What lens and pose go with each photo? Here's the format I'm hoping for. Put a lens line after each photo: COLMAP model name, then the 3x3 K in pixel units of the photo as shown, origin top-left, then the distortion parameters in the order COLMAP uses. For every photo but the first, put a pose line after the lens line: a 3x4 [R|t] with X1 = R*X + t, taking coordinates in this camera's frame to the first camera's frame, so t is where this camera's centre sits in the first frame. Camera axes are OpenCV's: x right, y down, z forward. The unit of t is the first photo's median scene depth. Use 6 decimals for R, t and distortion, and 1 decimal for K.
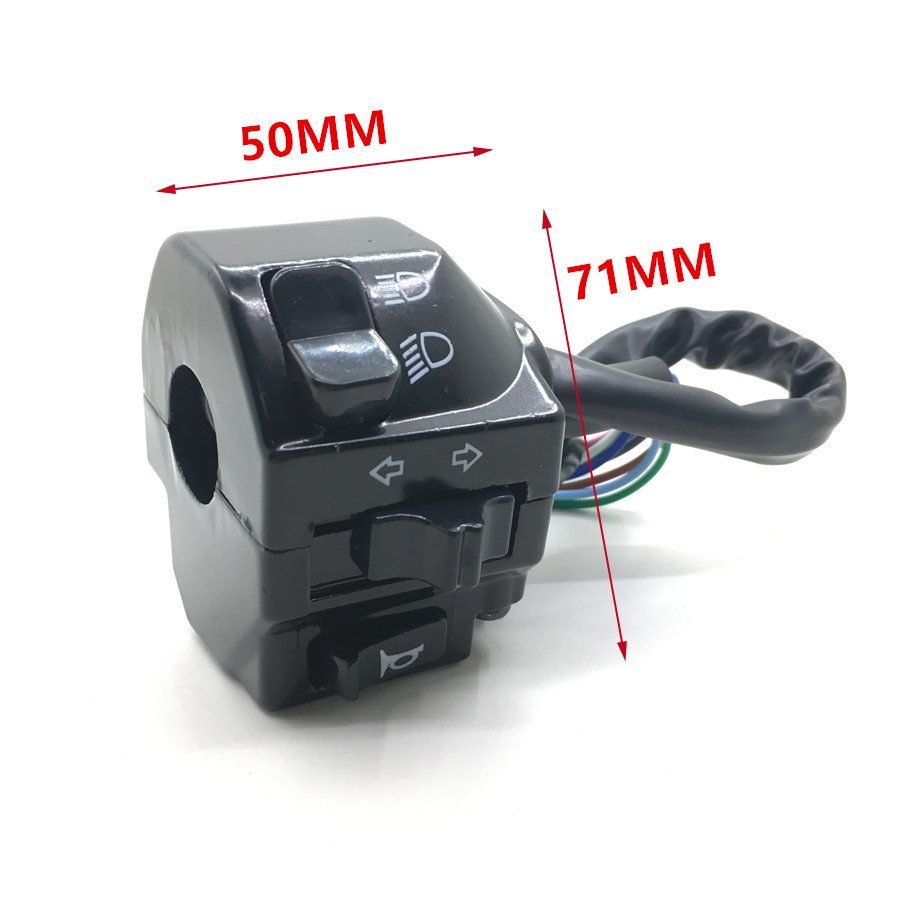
lens RADIAL K [[1065.3, 0, 450.0], [0, 1065.3, 450.0], [0, 0, 1]] dist [0.020290, 0.003075]
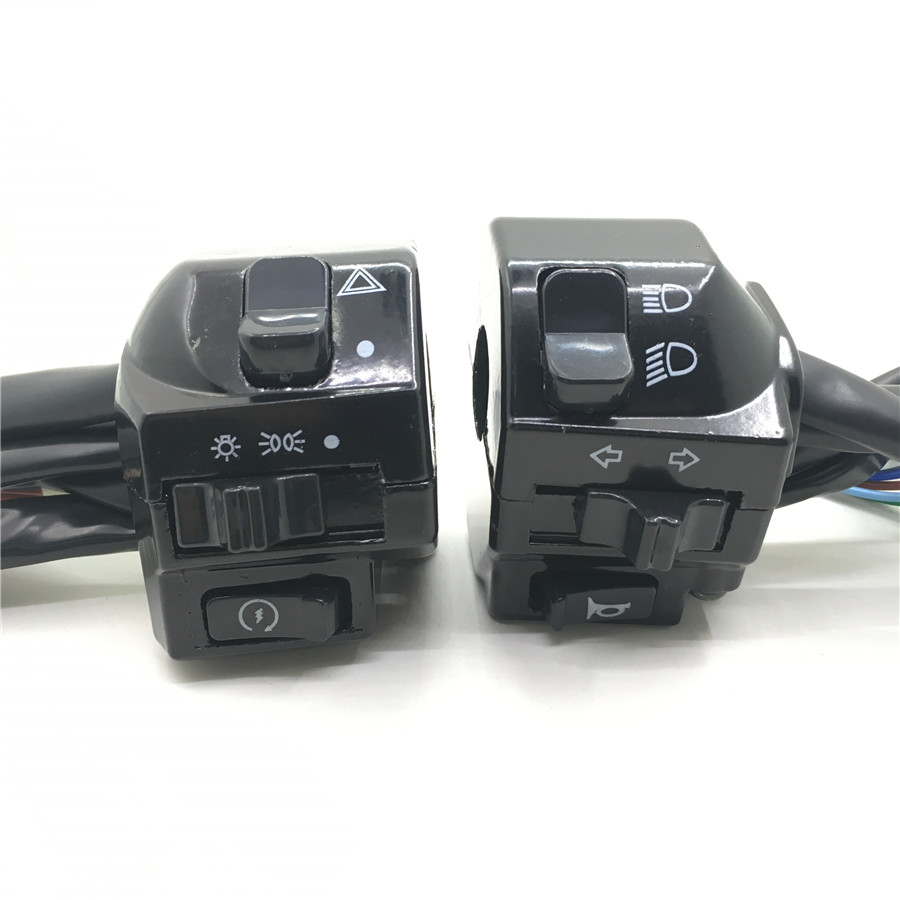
lens RADIAL K [[1065.3, 0, 450.0], [0, 1065.3, 450.0], [0, 0, 1]] dist [0.020290, 0.003075]
pose [[0.891068, 0.239517, -0.385526, 0.227847], [-0.194703, 0.969013, 0.152003, -0.126368], [0.409986, -0.060381, 0.910091, -0.125336]]
